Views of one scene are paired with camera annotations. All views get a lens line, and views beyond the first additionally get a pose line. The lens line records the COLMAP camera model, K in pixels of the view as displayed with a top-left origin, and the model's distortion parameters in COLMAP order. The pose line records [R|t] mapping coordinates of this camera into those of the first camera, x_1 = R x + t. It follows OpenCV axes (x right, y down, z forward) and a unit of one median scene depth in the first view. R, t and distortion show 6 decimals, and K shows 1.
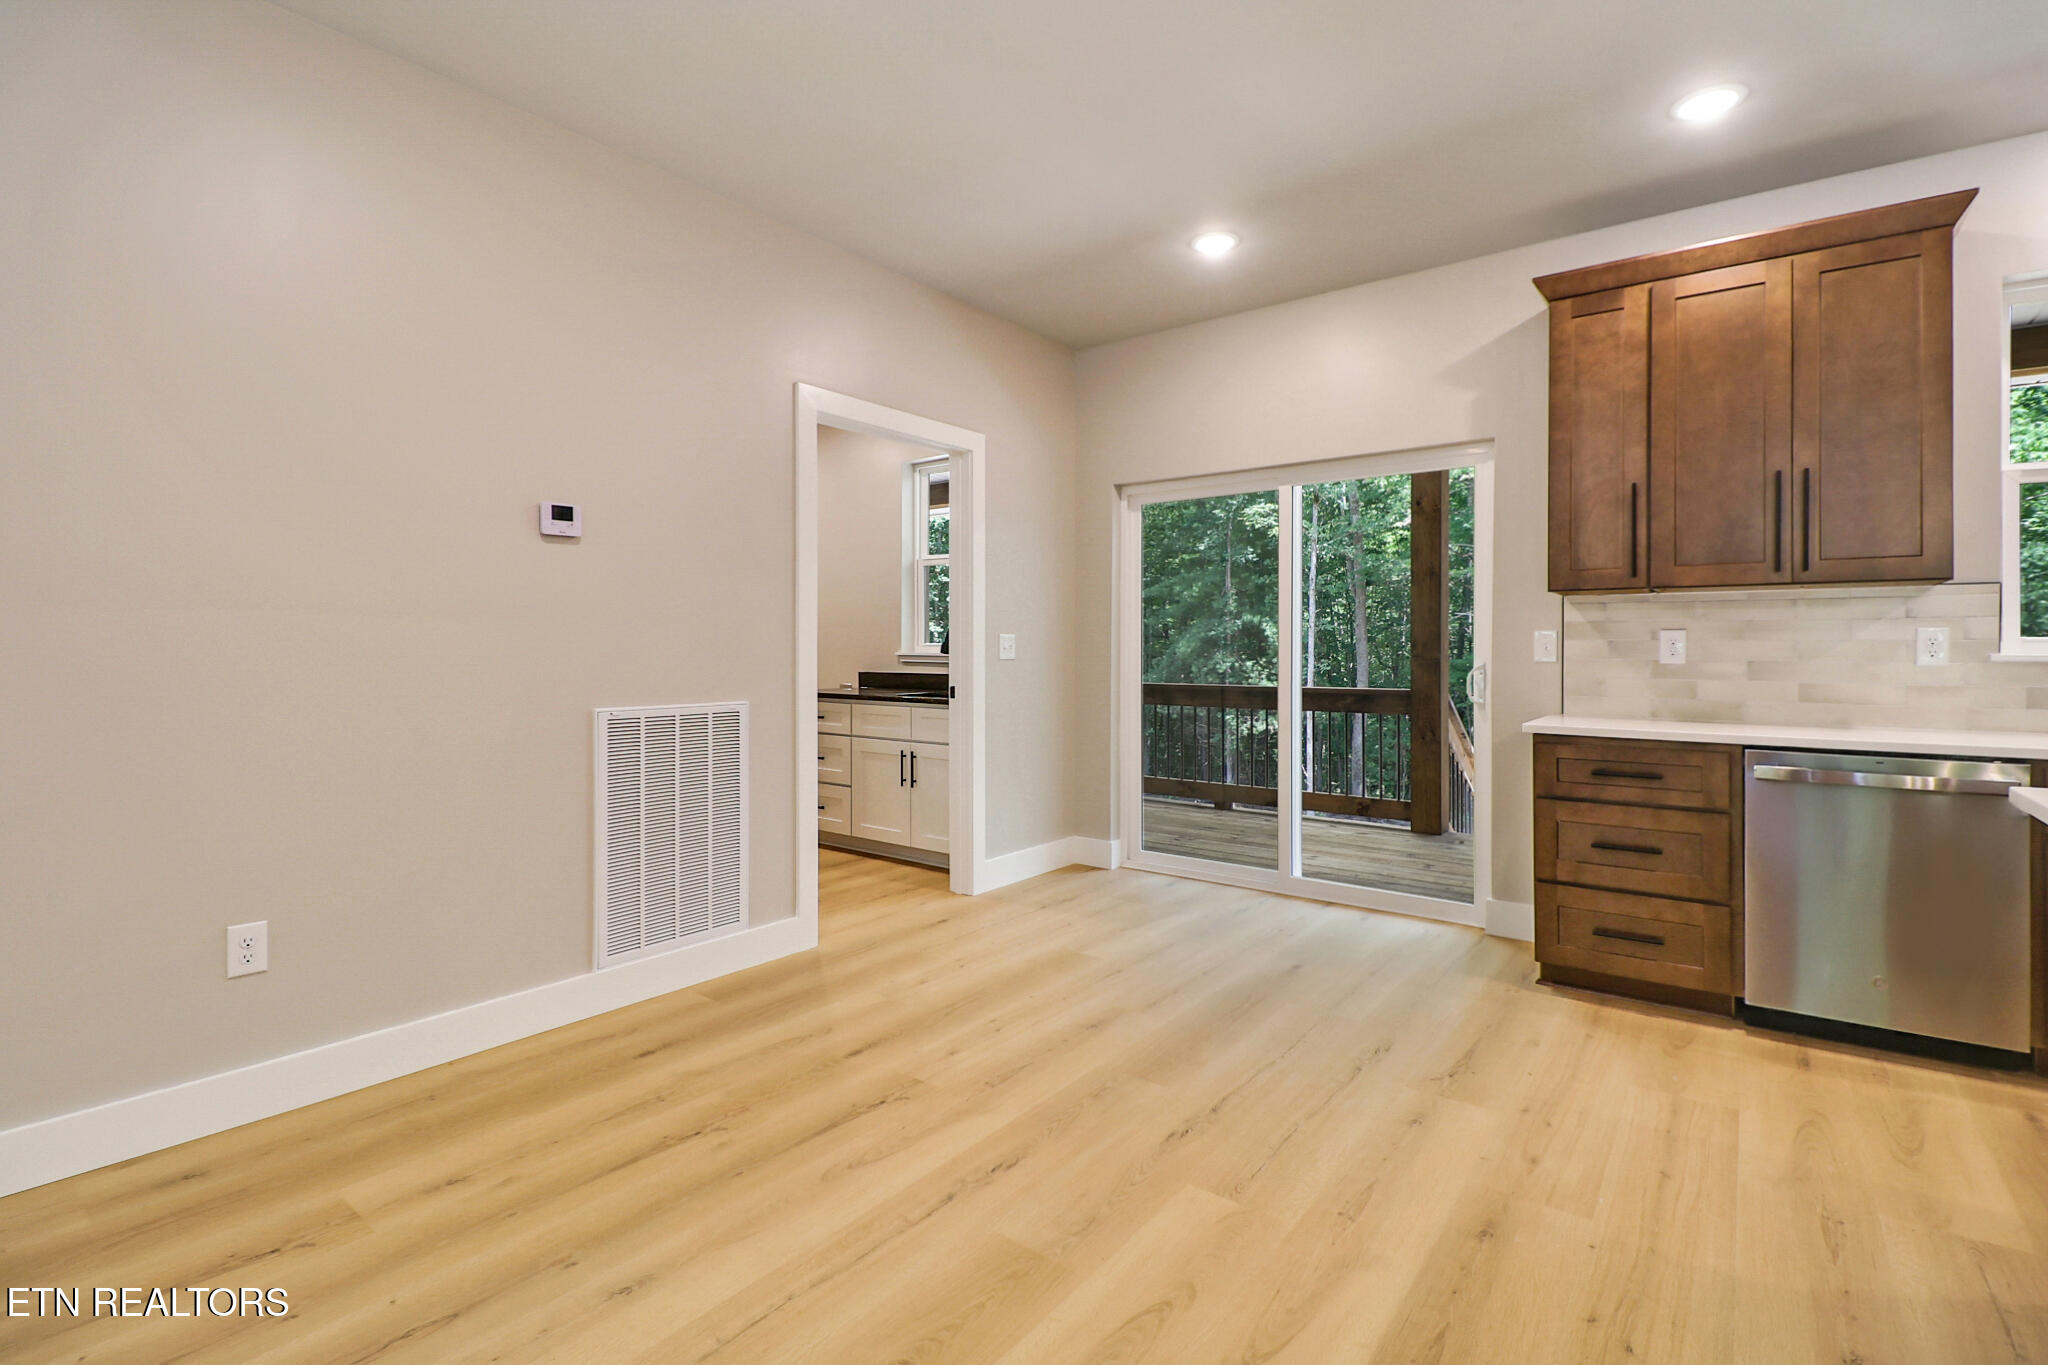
lens RADIAL K [[943.0, 0, 1005.4], [0, 943.0, 649.3], [0, 0, 1]] dist [-0.013414, -0.004734]
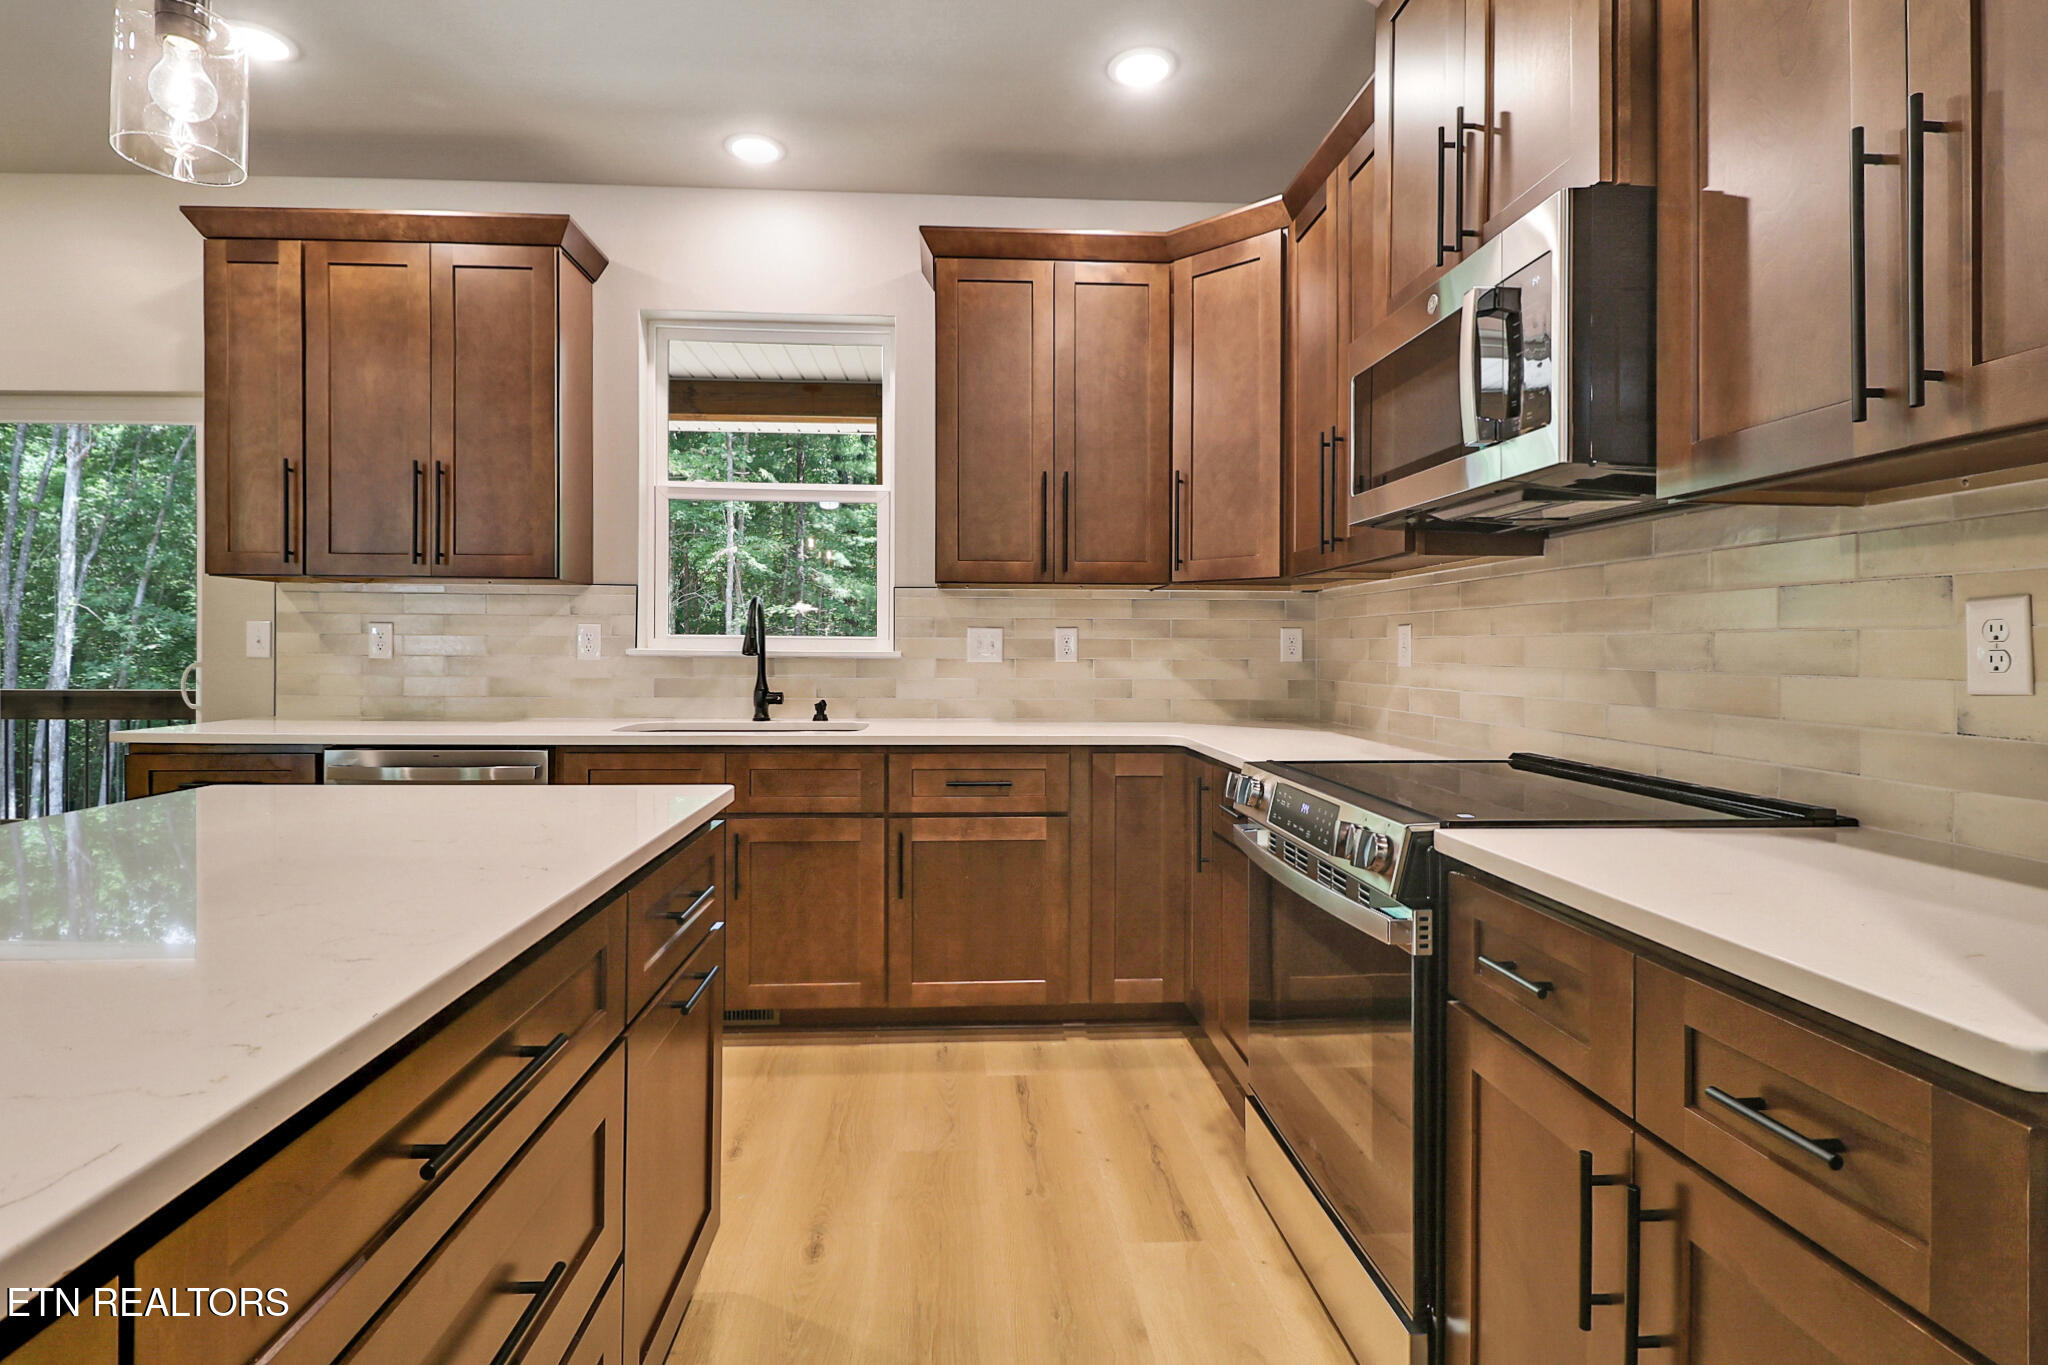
lens RADIAL K [[981.1, 0, 1000.6], [0, 981.1, 650.4], [0, 0, 1]] dist [-0.000272, -0.001874]
pose [[0.748105, 0.001233, 0.663579, 0.547980], [-0.003397, 0.999992, 0.001971, 0.003067], [-0.663572, -0.003729, 0.748103, -0.163033]]
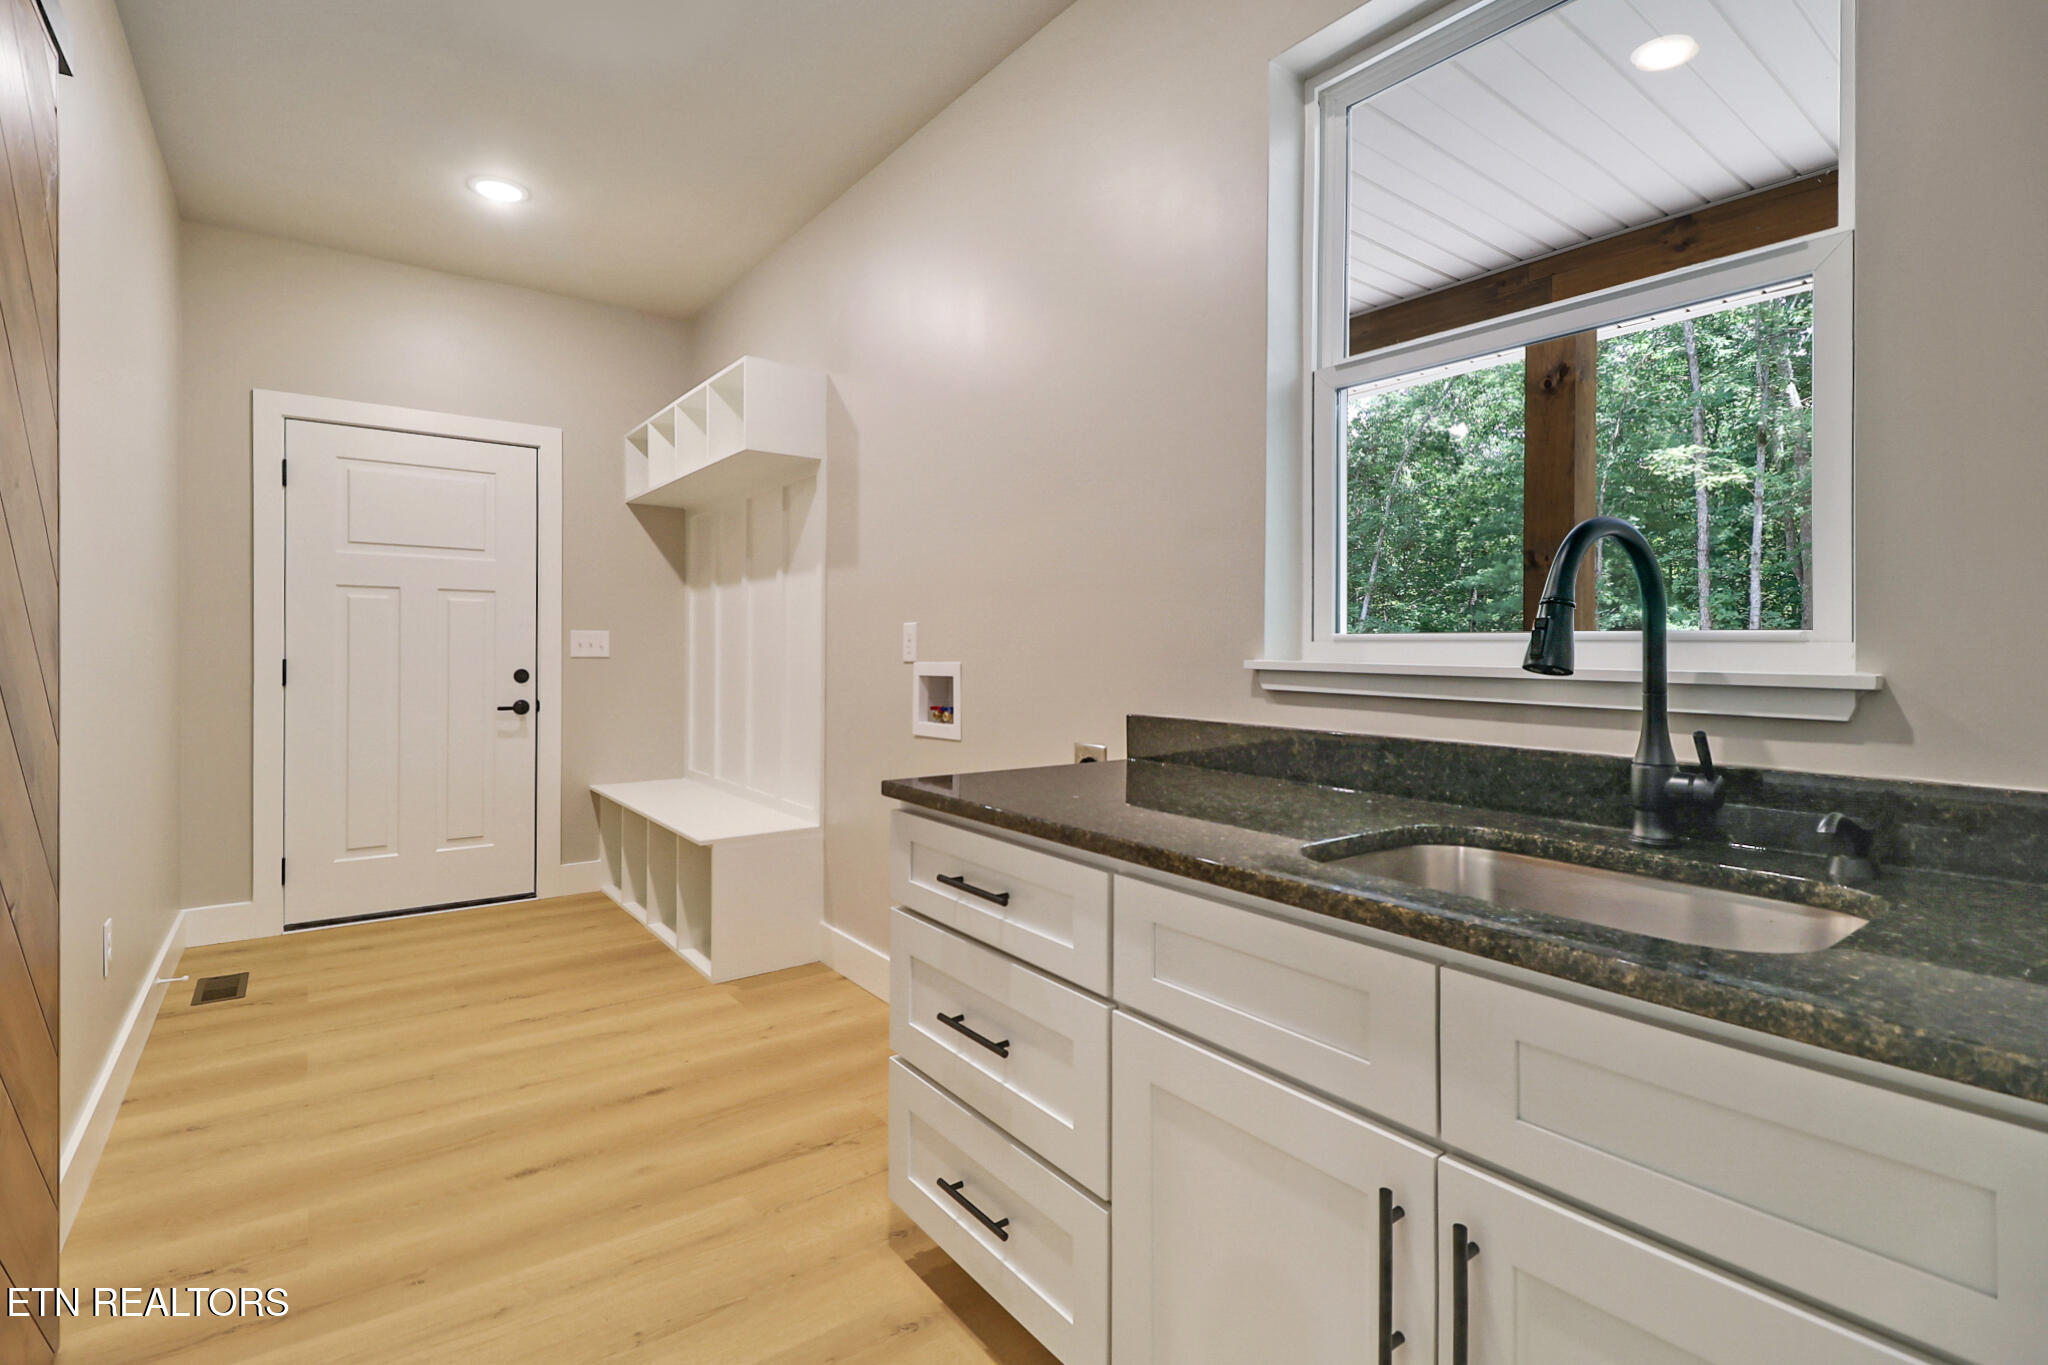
lens RADIAL K [[943.0, 0, 1009.6], [0, 943.0, 669.0], [0, 0, 1]] dist [-0.013414, -0.004734]
pose [[0.970982, 0.011649, -0.238868, -0.218467], [-0.008033, 0.999838, 0.016106, 0.003027], [0.239017, -0.013719, 0.970918, 1.255631]]
